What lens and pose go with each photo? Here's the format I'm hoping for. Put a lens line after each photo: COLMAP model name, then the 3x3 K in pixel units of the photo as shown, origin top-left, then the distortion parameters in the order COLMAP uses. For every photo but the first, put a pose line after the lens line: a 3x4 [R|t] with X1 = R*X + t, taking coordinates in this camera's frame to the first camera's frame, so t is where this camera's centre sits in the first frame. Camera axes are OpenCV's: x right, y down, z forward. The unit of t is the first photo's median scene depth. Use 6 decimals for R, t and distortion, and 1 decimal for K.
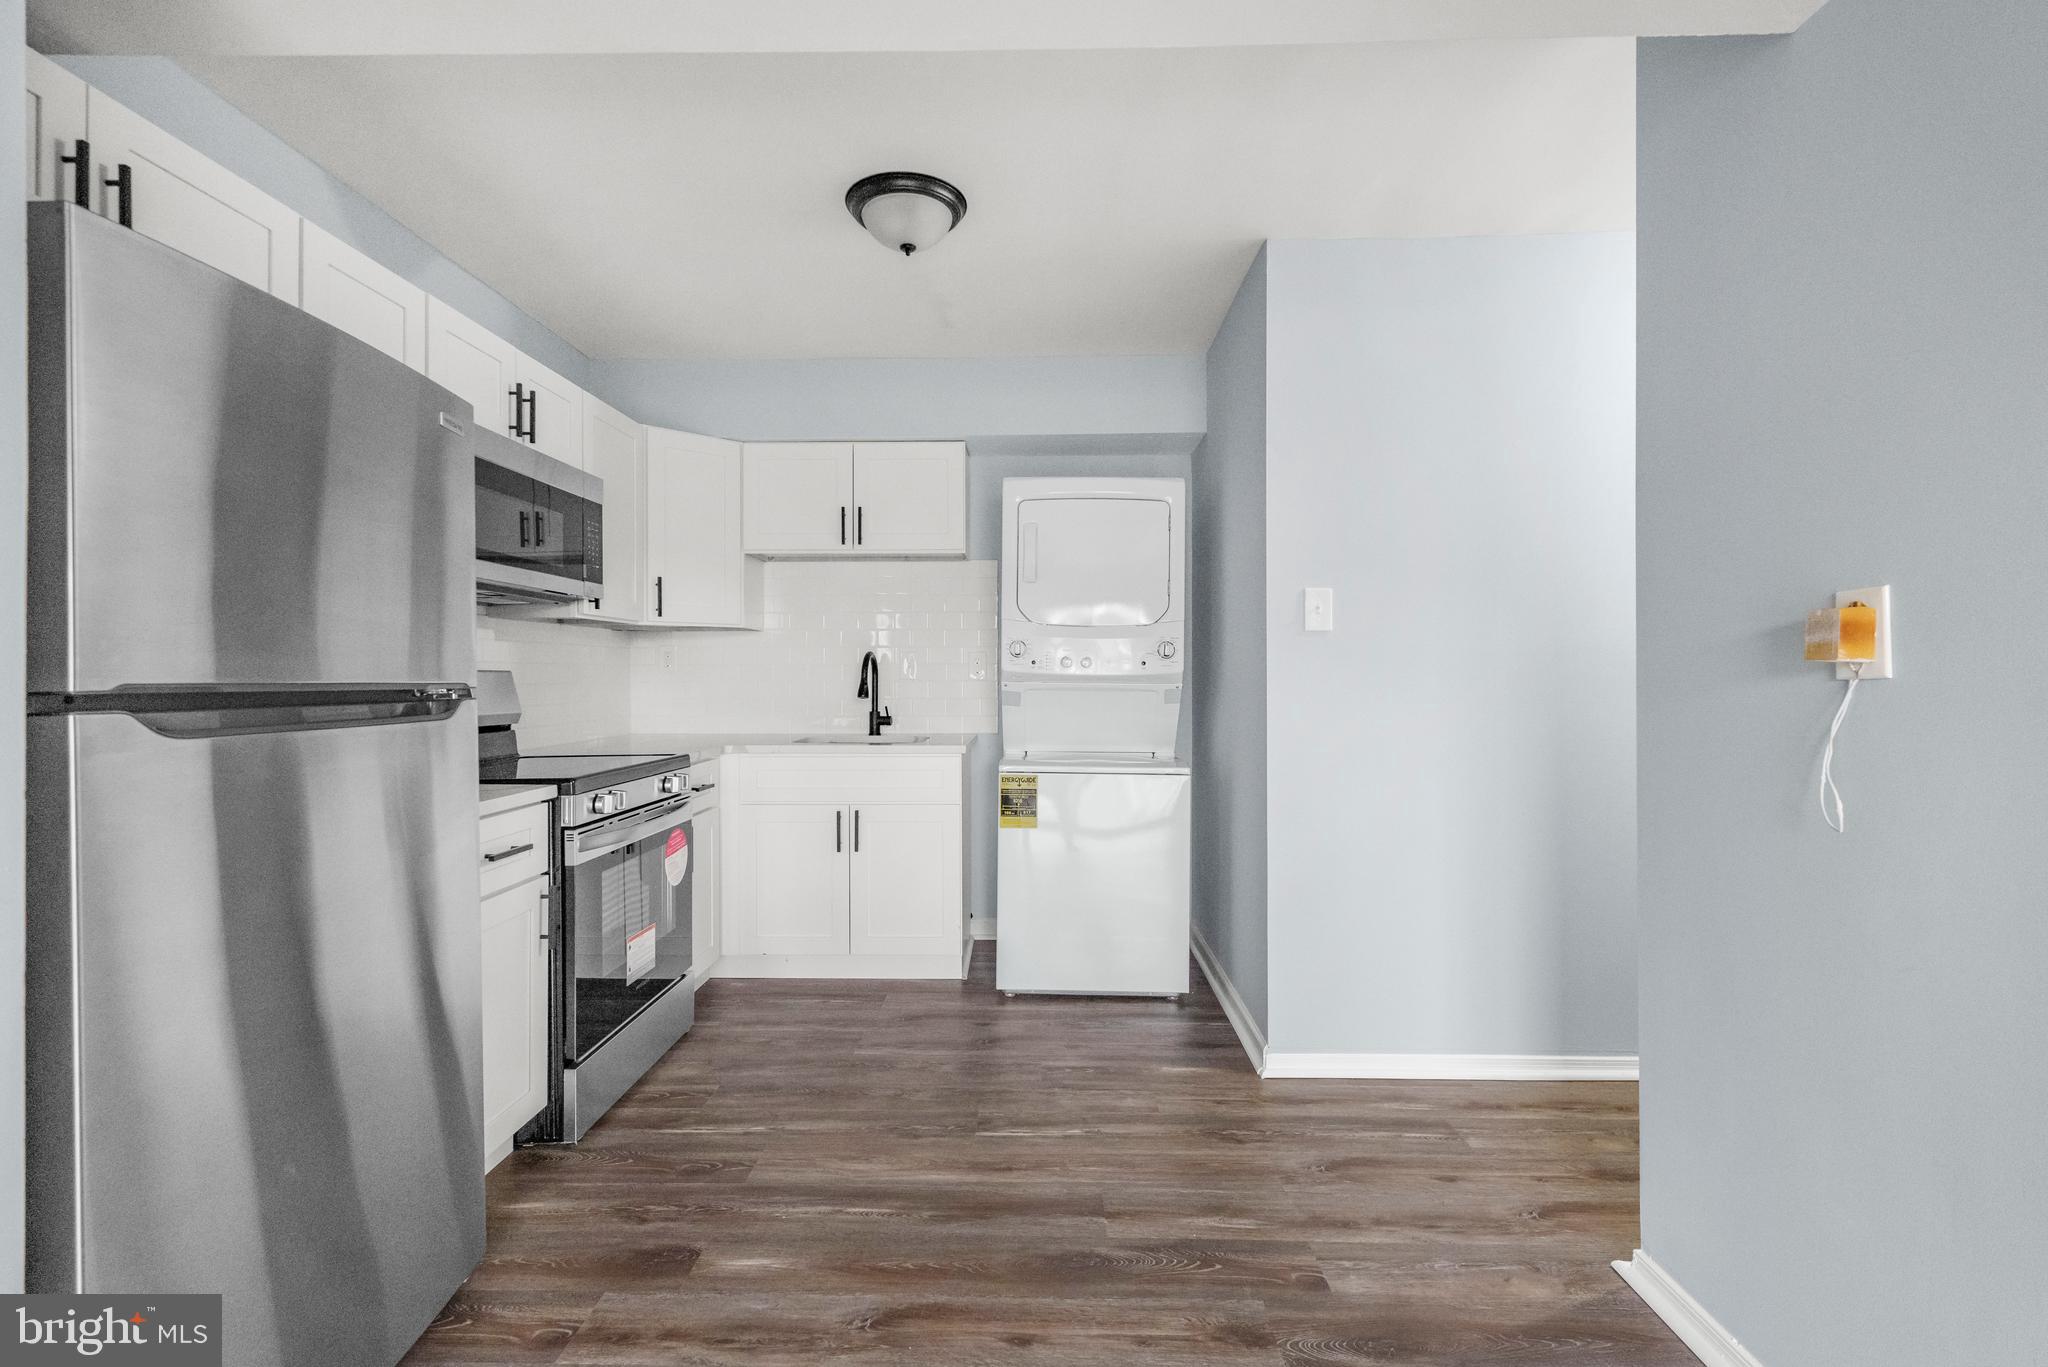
lens RADIAL K [[914.0, 0, 1024.1], [0, 914.0, 674.1], [0, 0, 1]] dist [0.001769, 0.001687]
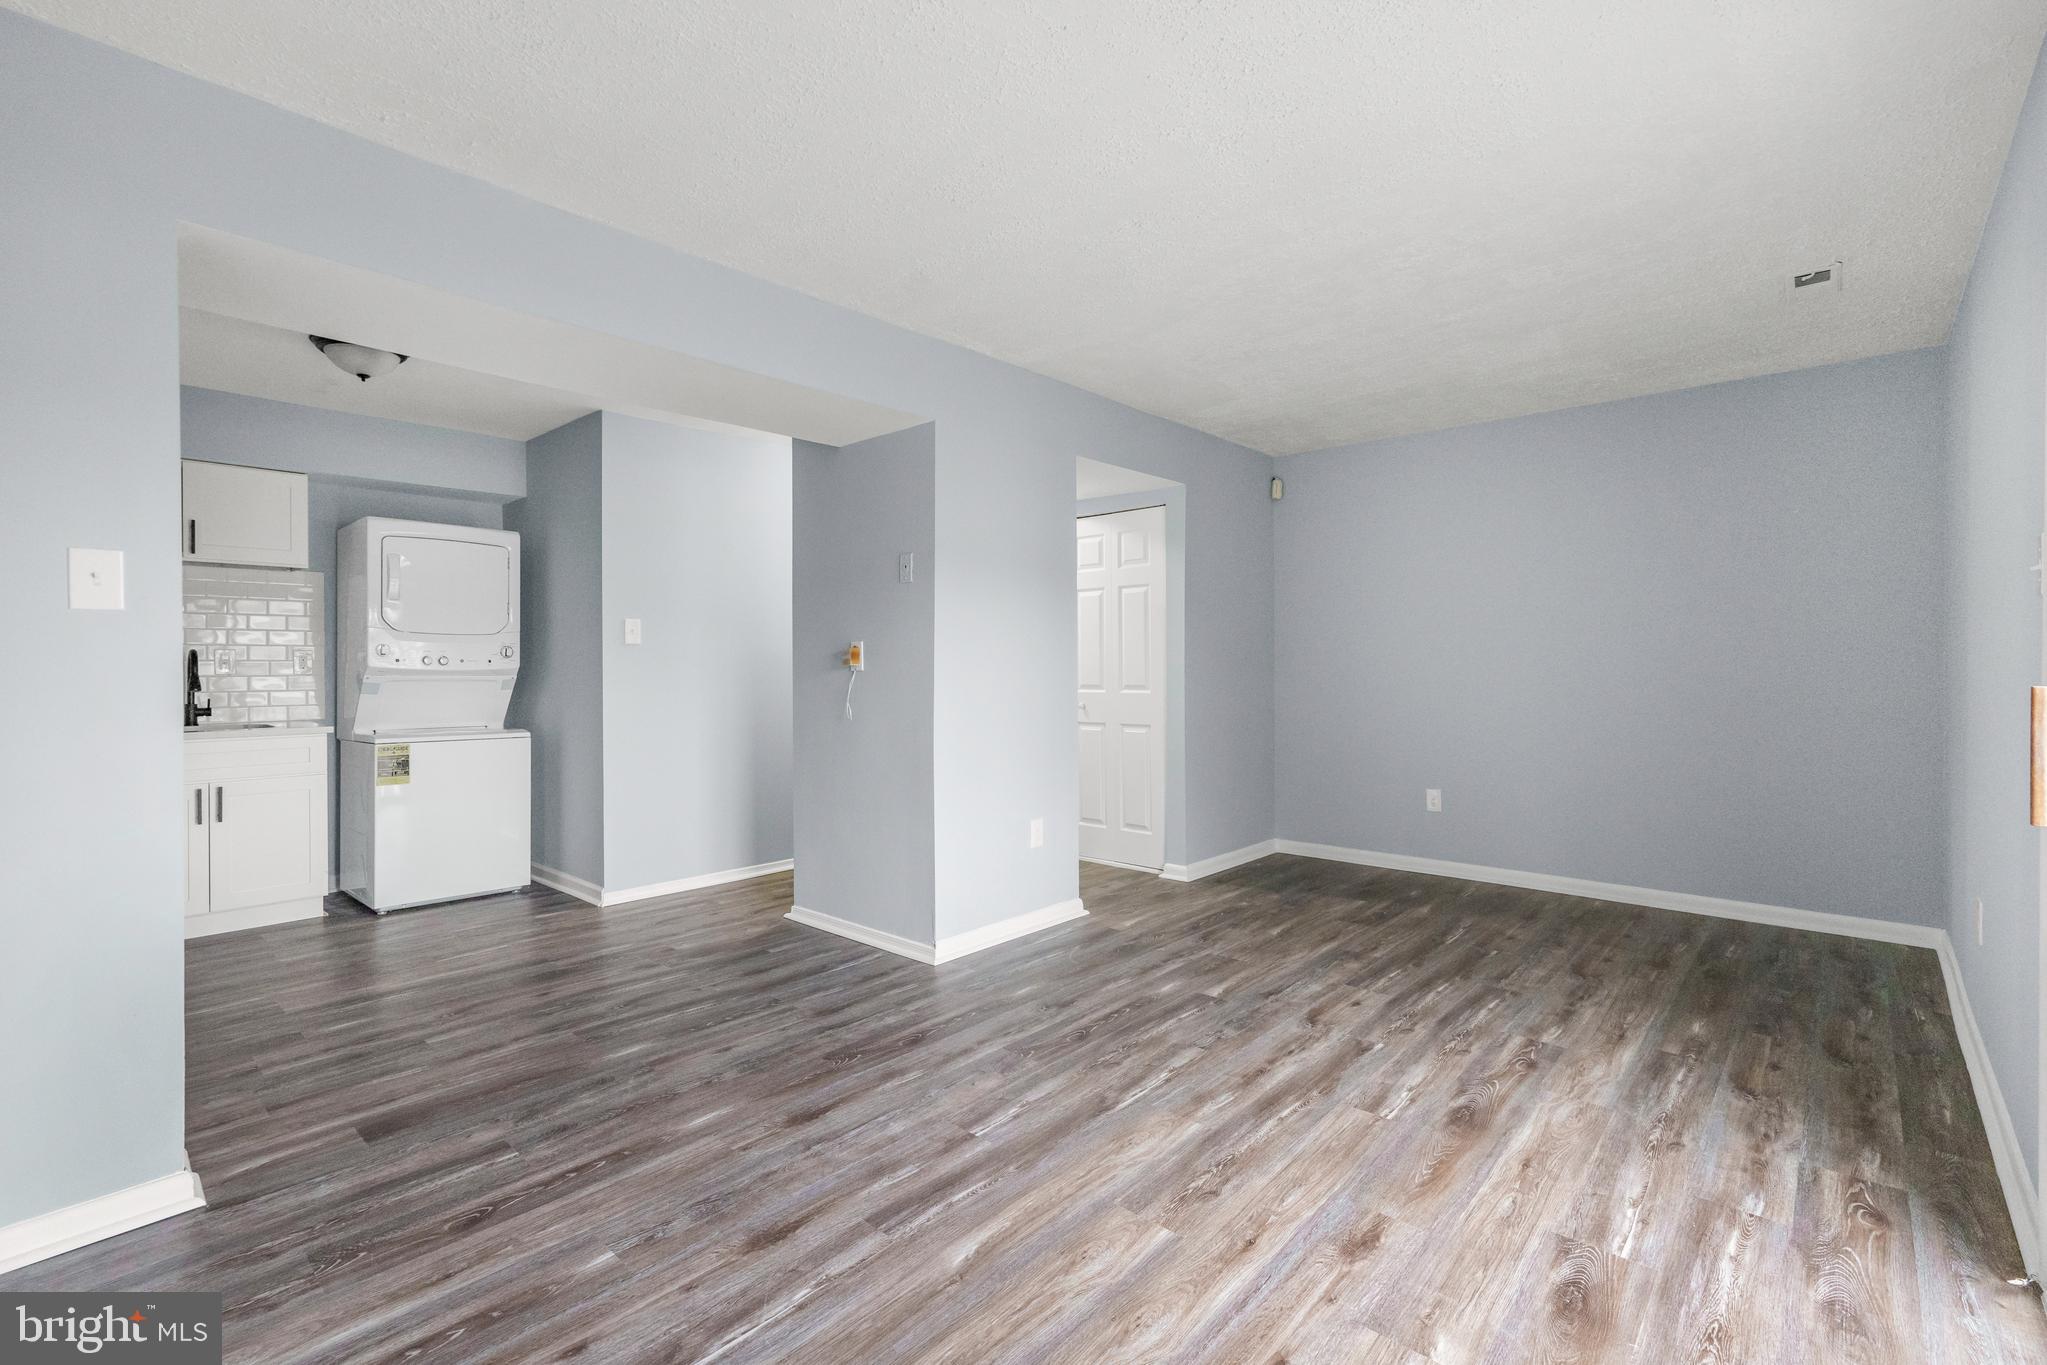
lens RADIAL K [[913.6, 0, 1017.6], [0, 913.6, 671.8], [0, 0, 1]] dist [0.001769, 0.001687]
pose [[0.657269, -0.006395, 0.753629, -0.502921], [0.001242, 0.999972, 0.007402, -0.006268], [-0.753655, -0.003929, 0.657259, -0.685864]]
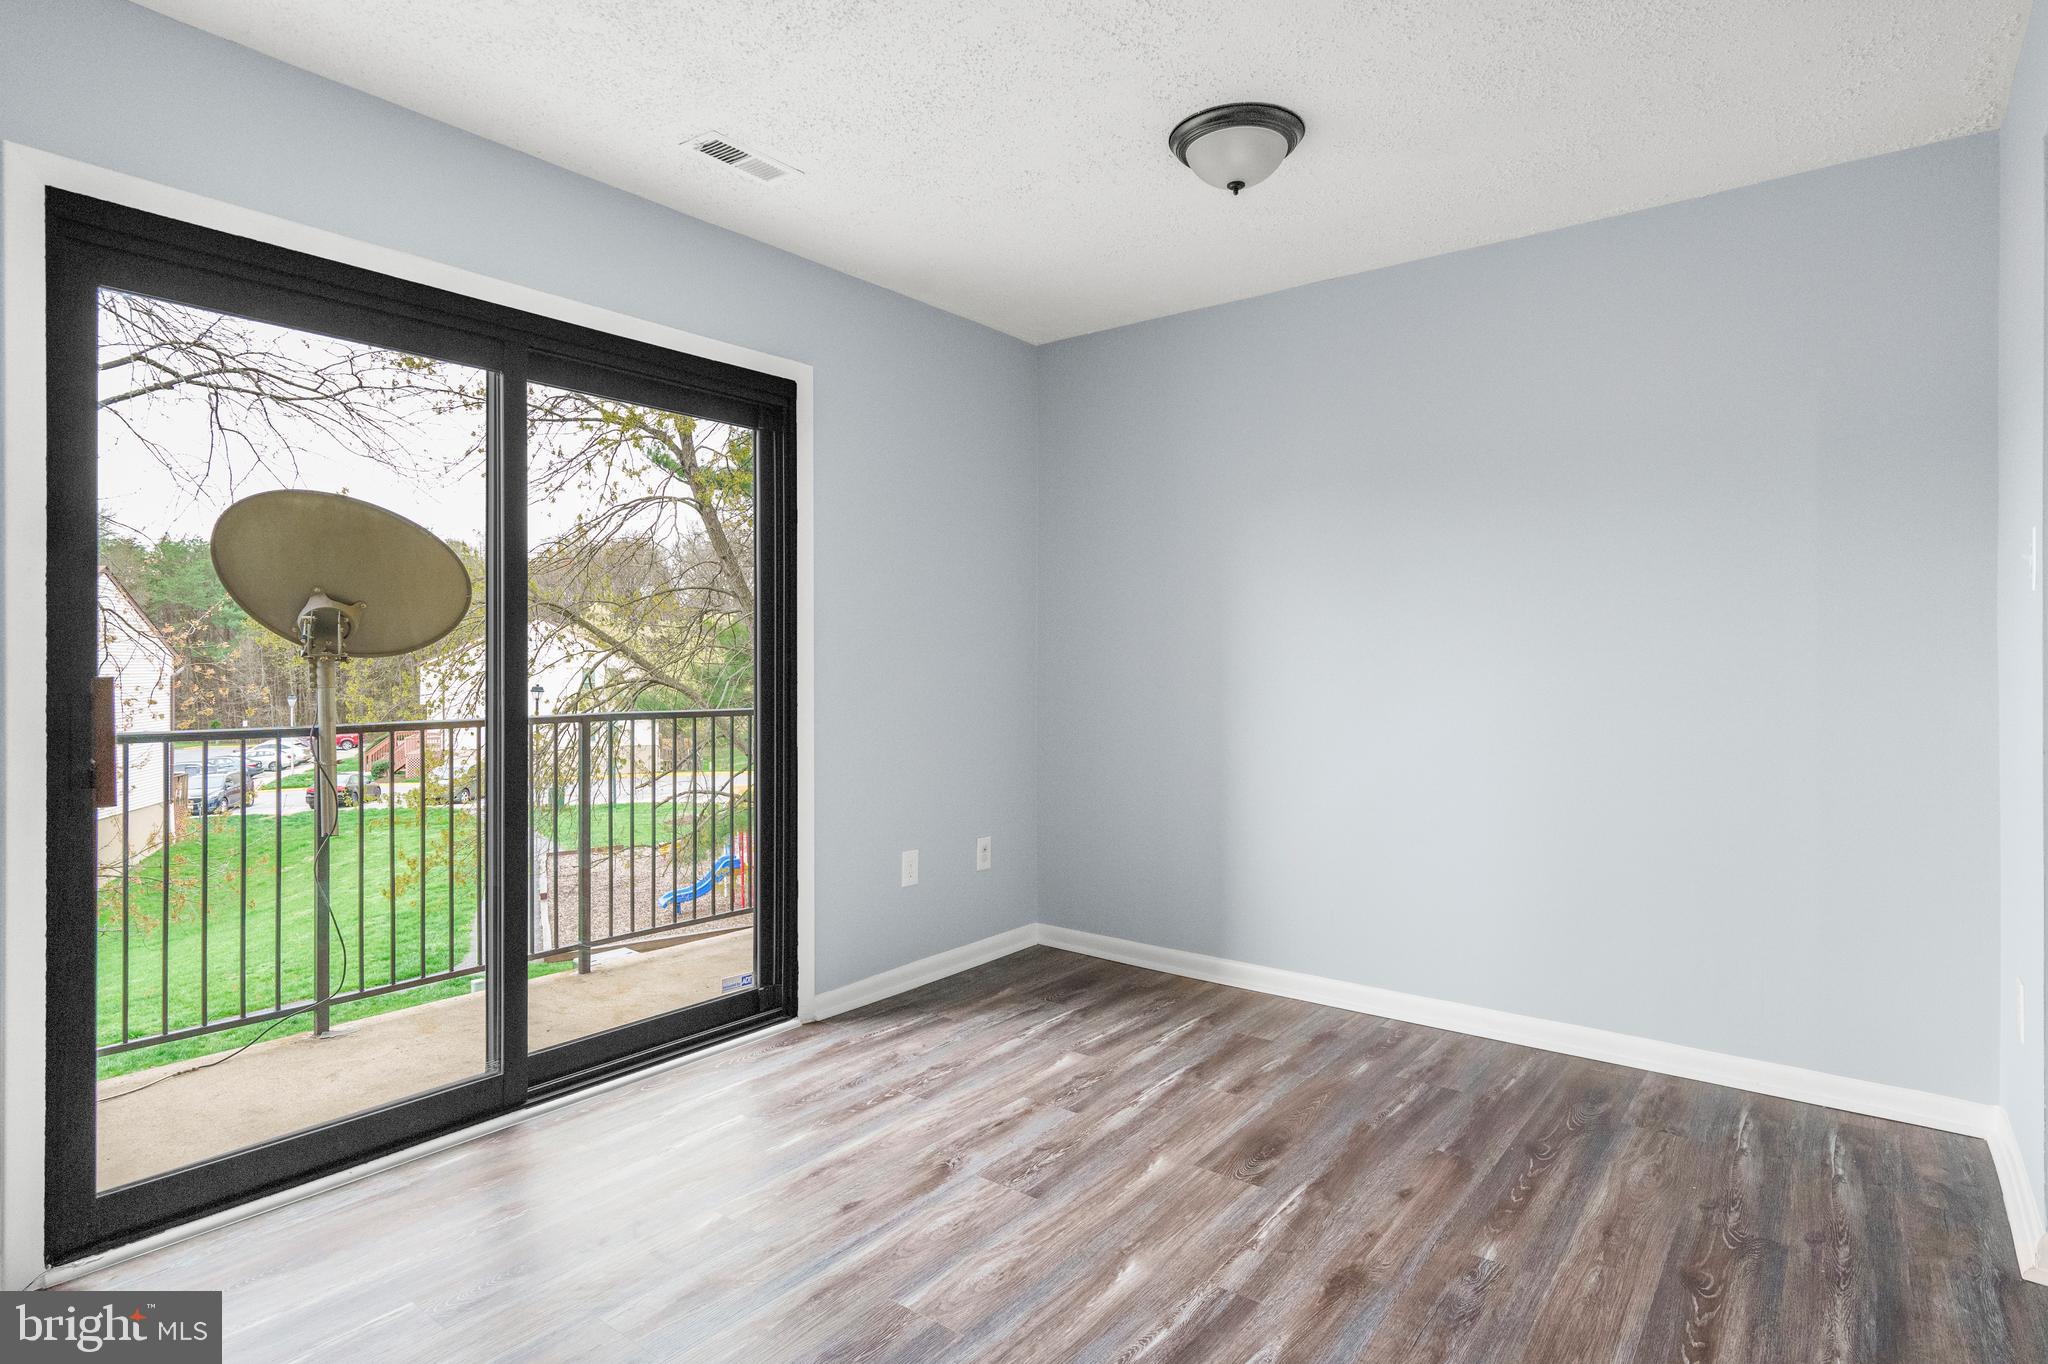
lens RADIAL K [[1100.8, 0, 1019.4], [0, 1100.8, 626.3], [0, 0, 1]] dist [0.014351, -0.000817]
pose [[-0.593579, -0.022195, -0.804470, 0.666972], [0.003406, 0.999541, -0.030090, -0.001316], [0.804769, -0.020601, -0.593231, 0.202598]]
